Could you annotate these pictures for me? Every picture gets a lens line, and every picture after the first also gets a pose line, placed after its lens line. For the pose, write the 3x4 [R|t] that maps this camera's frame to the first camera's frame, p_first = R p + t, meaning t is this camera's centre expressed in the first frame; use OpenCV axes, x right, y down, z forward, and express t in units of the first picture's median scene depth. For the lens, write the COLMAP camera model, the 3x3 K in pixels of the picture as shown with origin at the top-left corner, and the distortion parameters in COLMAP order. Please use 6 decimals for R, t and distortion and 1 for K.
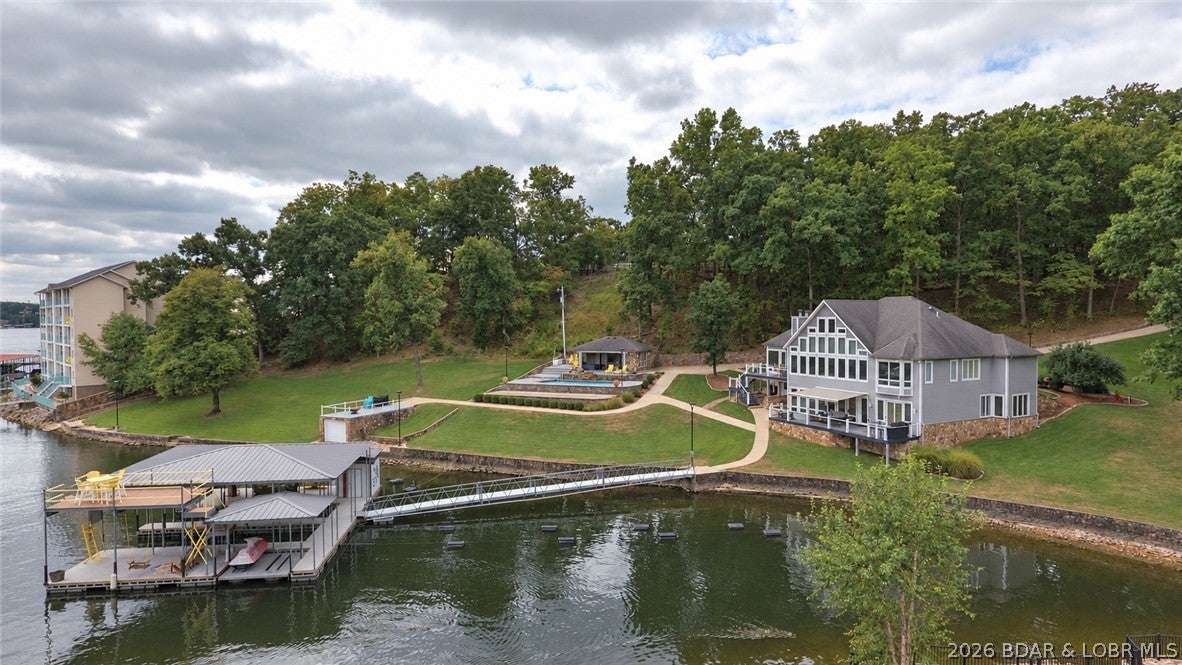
lens RADIAL K [[693.2, 0, 592.9], [0, 693.2, 326.0], [0, 0, 1]] dist [-0.006692, 0.000114]
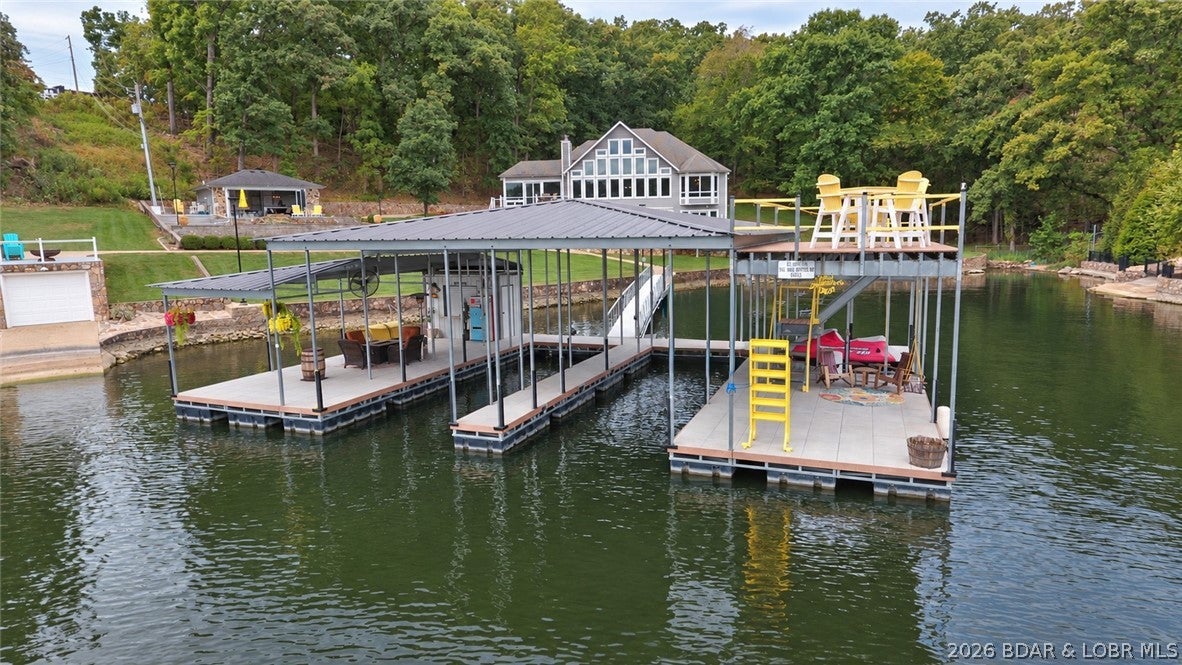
lens RADIAL K [[693.2, 0, 595.8], [0, 693.2, 332.1], [0, 0, 1]] dist [-0.006692, 0.000114]
pose [[0.475437, -0.131463, 0.869872, -0.547421], [0.033312, 0.990753, 0.131525, 0.120700], [-0.879119, -0.033555, 0.475419, 0.474973]]
